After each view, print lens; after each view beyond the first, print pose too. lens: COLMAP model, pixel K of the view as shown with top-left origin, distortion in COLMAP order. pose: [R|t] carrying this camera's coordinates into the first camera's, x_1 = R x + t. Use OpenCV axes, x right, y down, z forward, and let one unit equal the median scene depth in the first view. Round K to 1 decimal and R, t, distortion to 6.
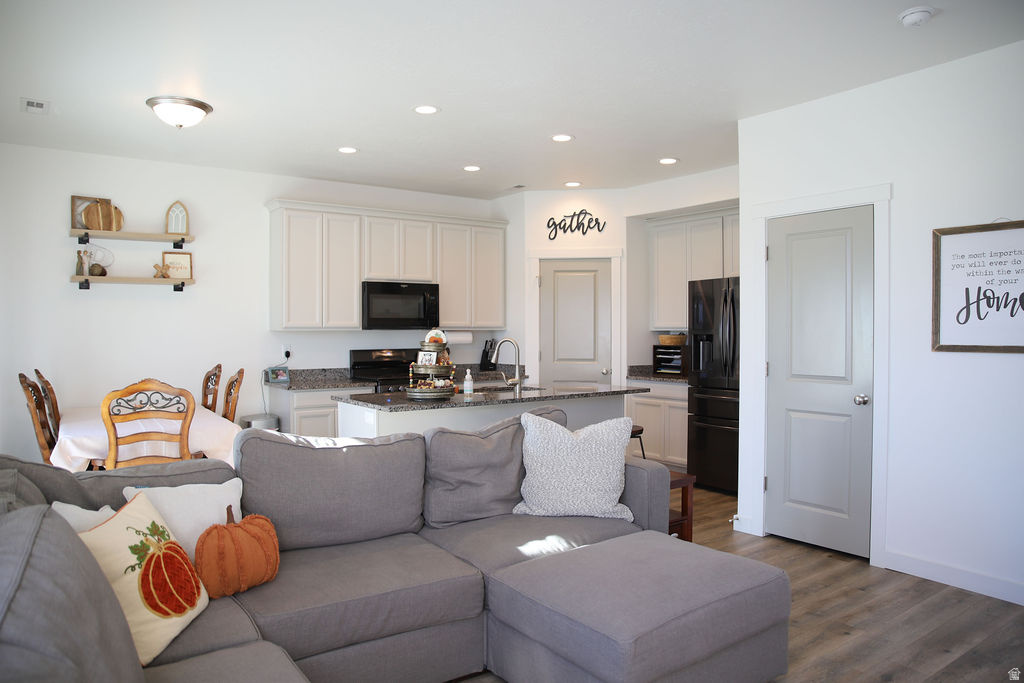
lens RADIAL K [[713.7, 0, 521.0], [0, 713.7, 340.0], [0, 0, 1]] dist [-0.111999, 0.085563]
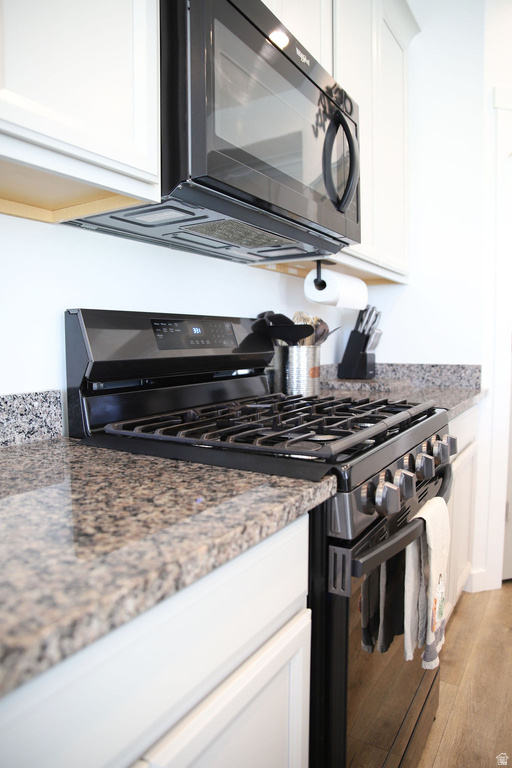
lens RADIAL K [[535.3, 0, 255.3], [0, 535.3, 384.7], [0, 0, 1]] dist [-0.111999, 0.085563]
pose [[0.926723, -0.038168, 0.373803, -0.260077], [0.012658, 0.997434, 0.070462, 0.027644], [-0.375533, -0.060567, 0.924828, 0.860354]]
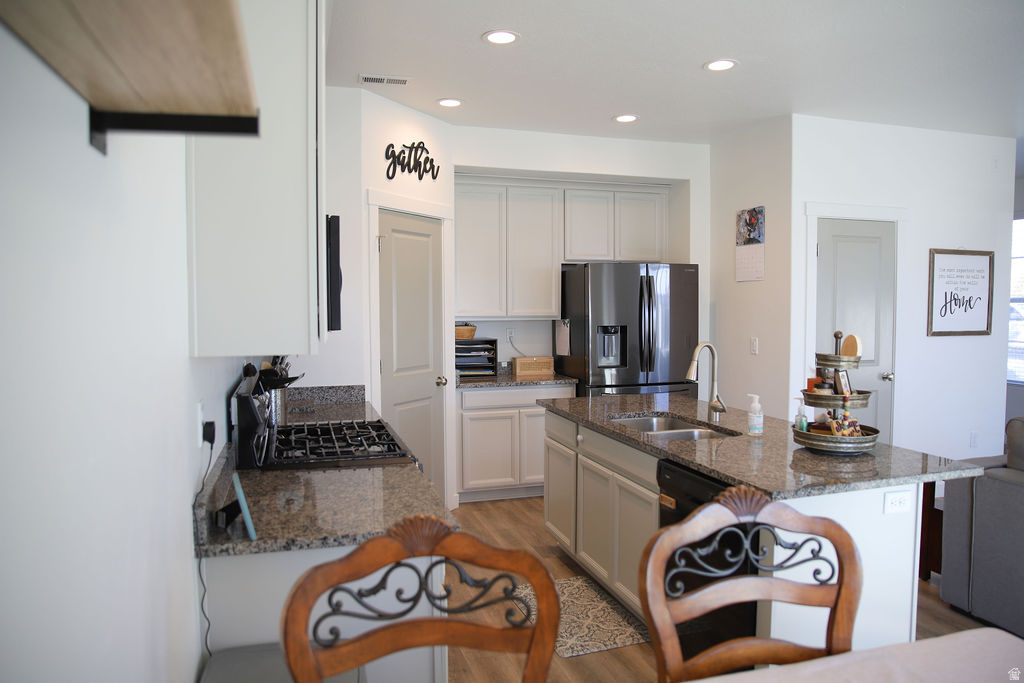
lens RADIAL K [[713.7, 0, 518.9], [0, 713.7, 343.5], [0, 0, 1]] dist [-0.111999, 0.085563]
pose [[0.321173, -0.053783, 0.945492, -0.574722], [0.014386, 0.998548, 0.051915, -0.031332], [-0.946911, -0.003072, 0.321480, 0.778583]]
